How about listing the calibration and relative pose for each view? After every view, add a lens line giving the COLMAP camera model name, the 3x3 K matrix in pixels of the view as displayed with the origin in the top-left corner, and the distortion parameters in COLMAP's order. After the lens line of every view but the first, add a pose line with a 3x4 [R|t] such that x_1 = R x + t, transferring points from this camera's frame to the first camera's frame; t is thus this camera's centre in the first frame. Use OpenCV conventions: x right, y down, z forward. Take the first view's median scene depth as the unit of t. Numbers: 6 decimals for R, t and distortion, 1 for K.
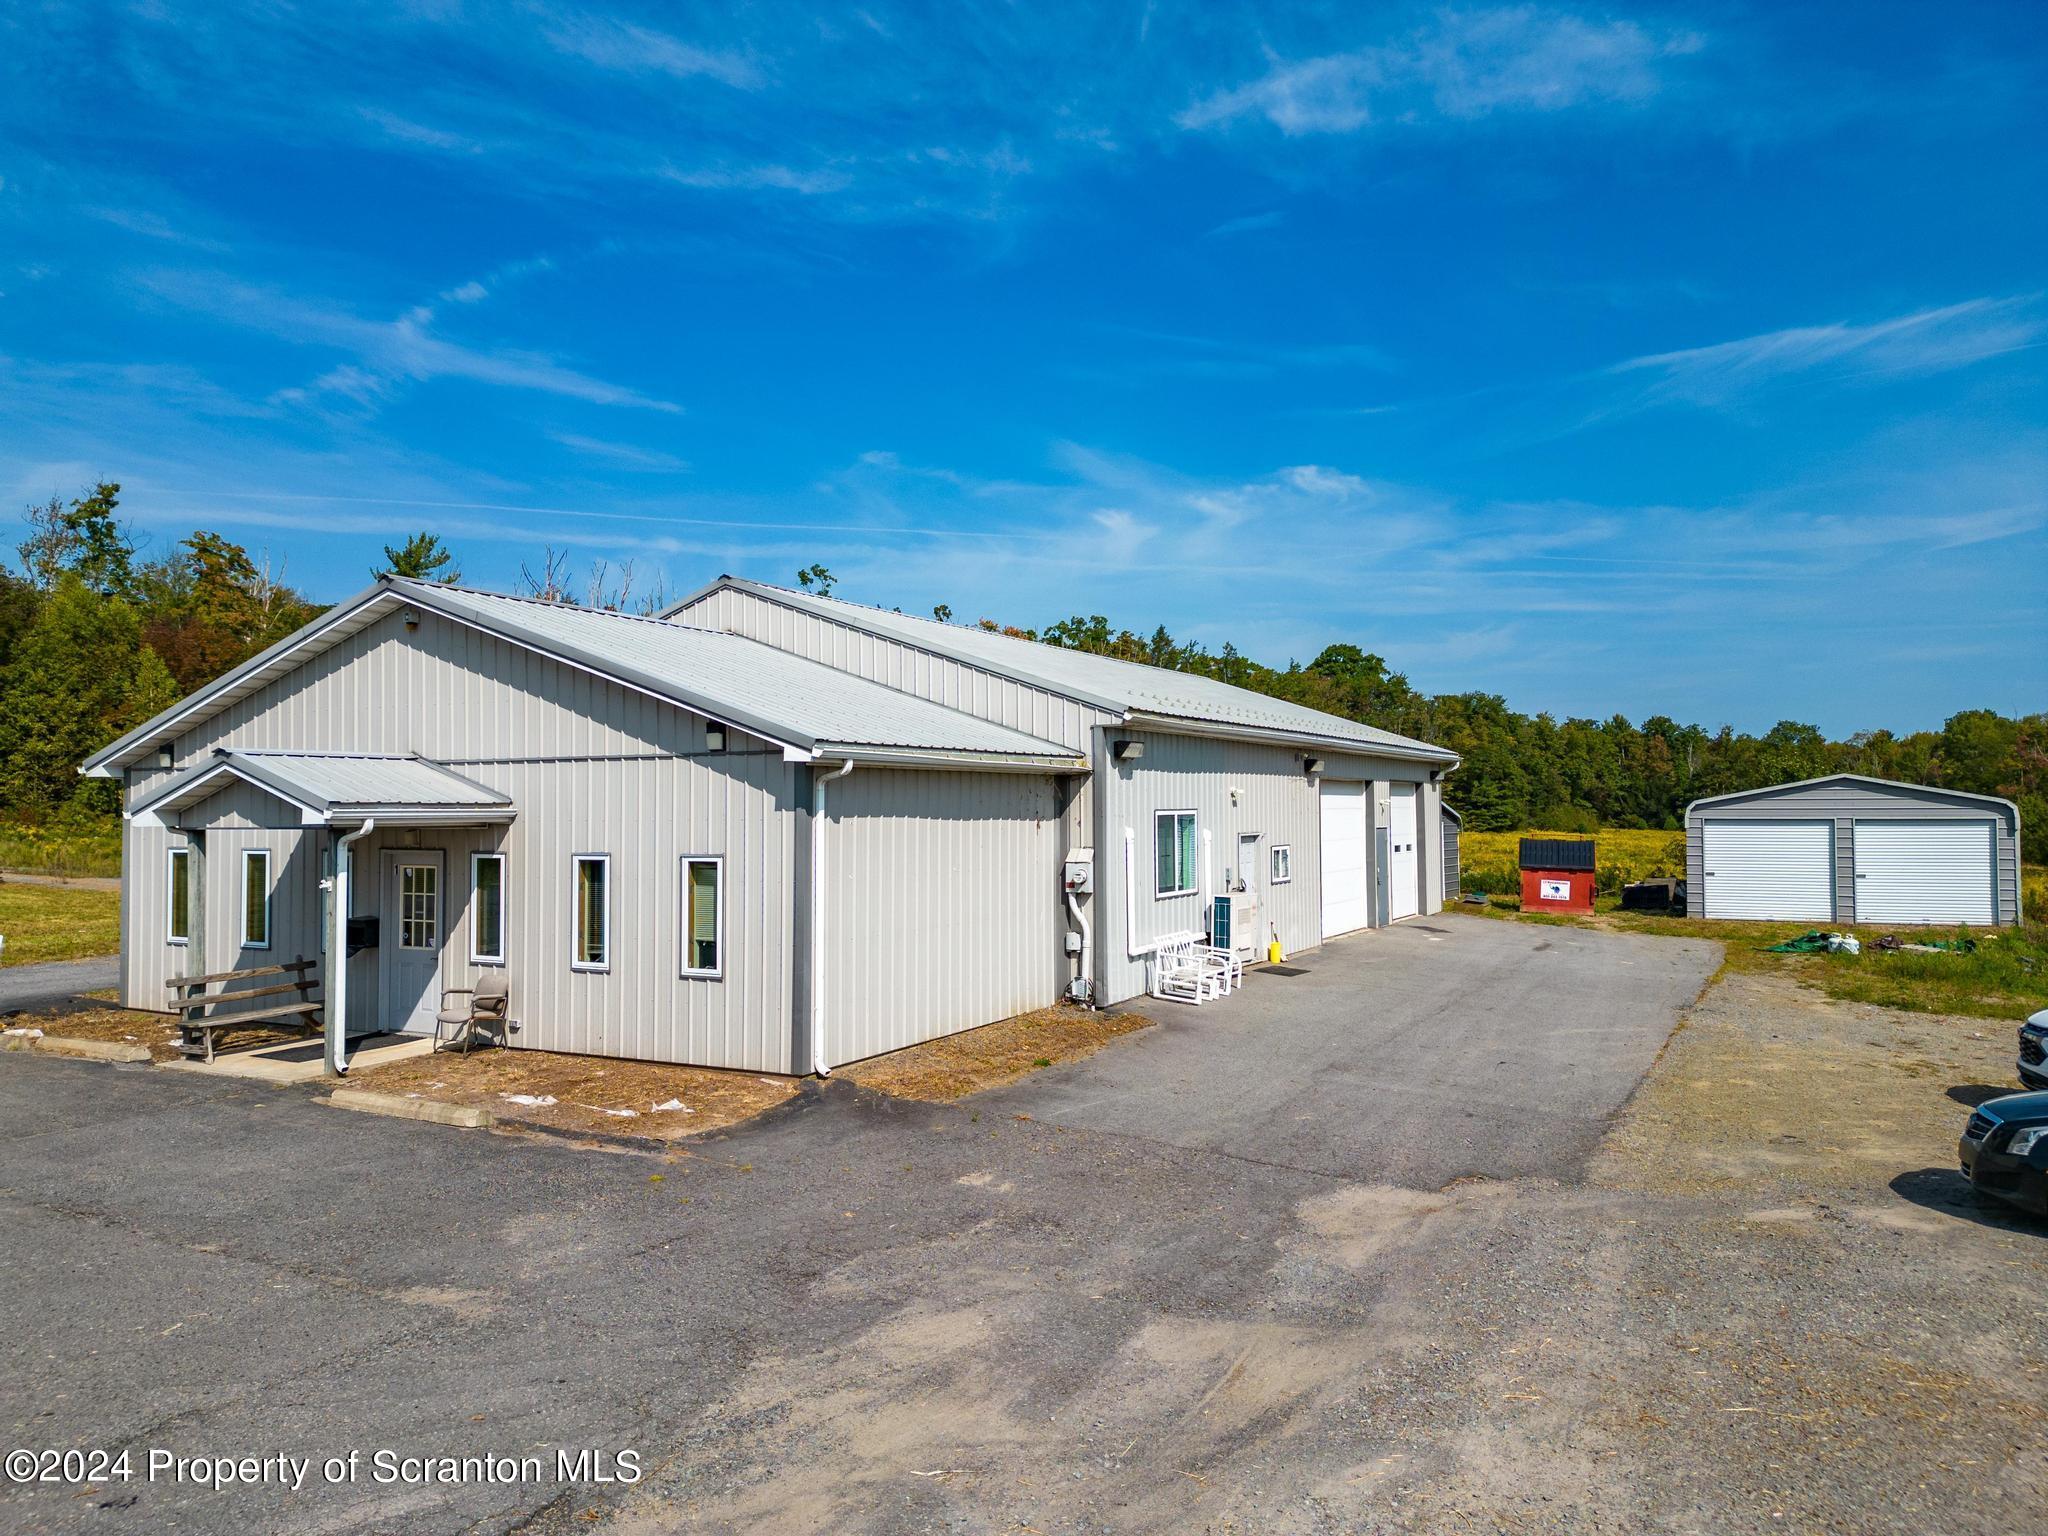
lens RADIAL K [[1438.2, 0, 1024.0], [0, 1438.2, 768.0], [0, 0, 1]] dist [-0.006802, 0.105298]
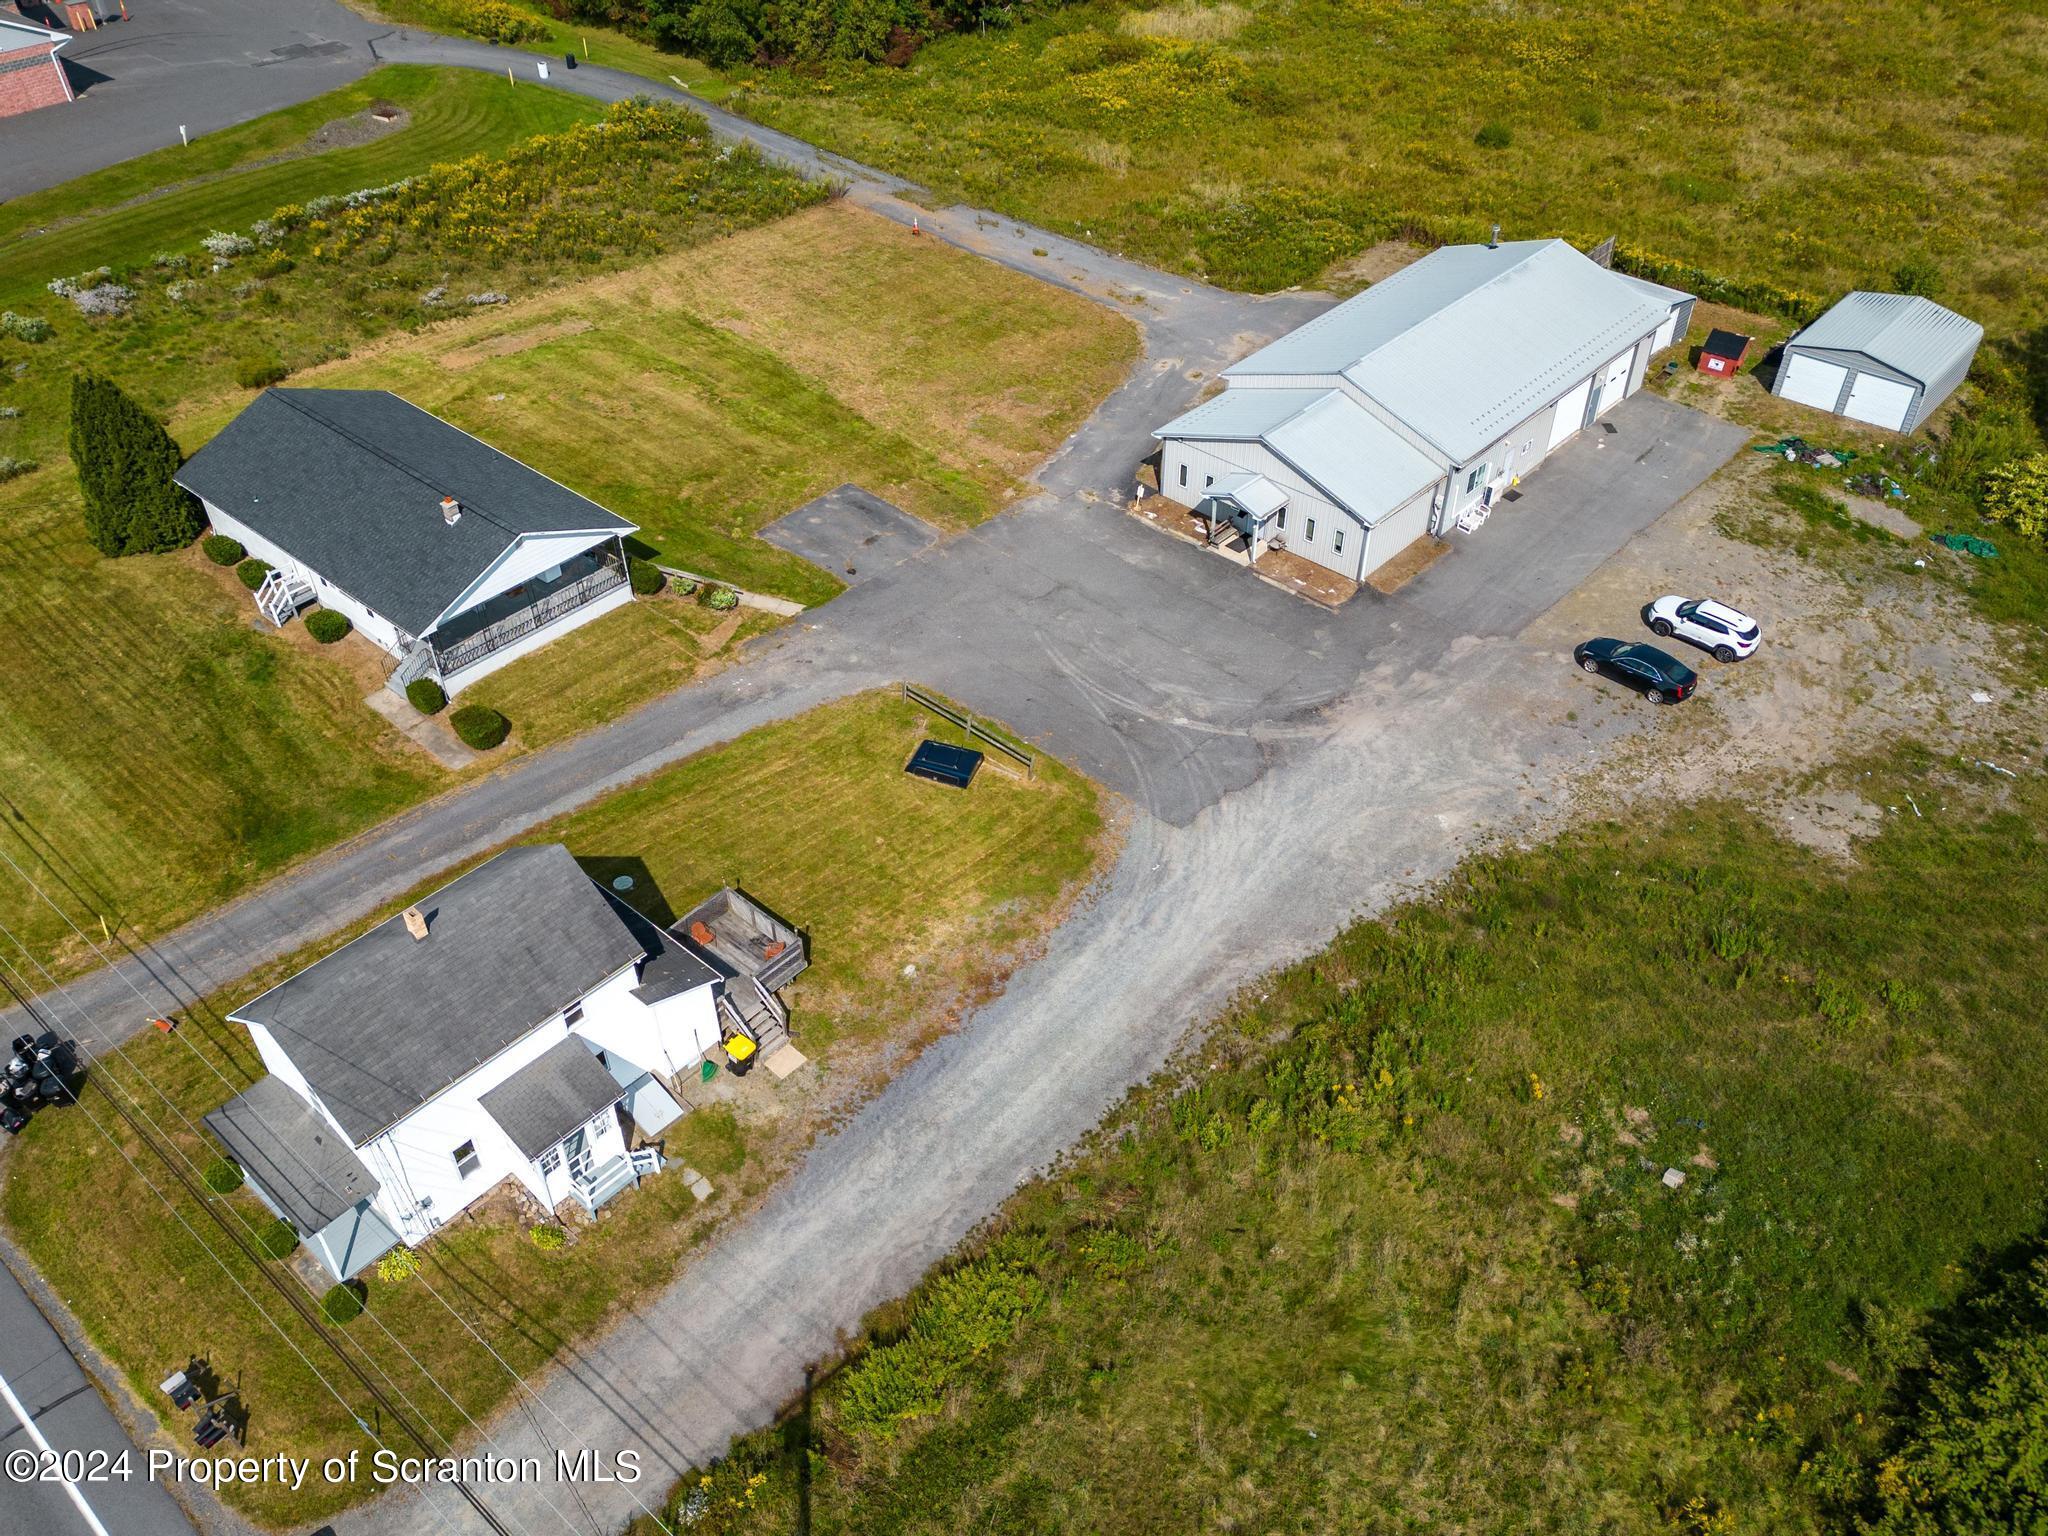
lens RADIAL K [[1443.4, 0, 1024.0], [0, 1443.4, 768.0], [0, 0, 1]] dist [0.094502, 0.000058]
pose [[0.964974, 0.153891, -0.212470, -0.022541], [0.031999, 0.734790, 0.677539, -0.522451], [0.260388, -0.660606, 0.704129, -0.607539]]
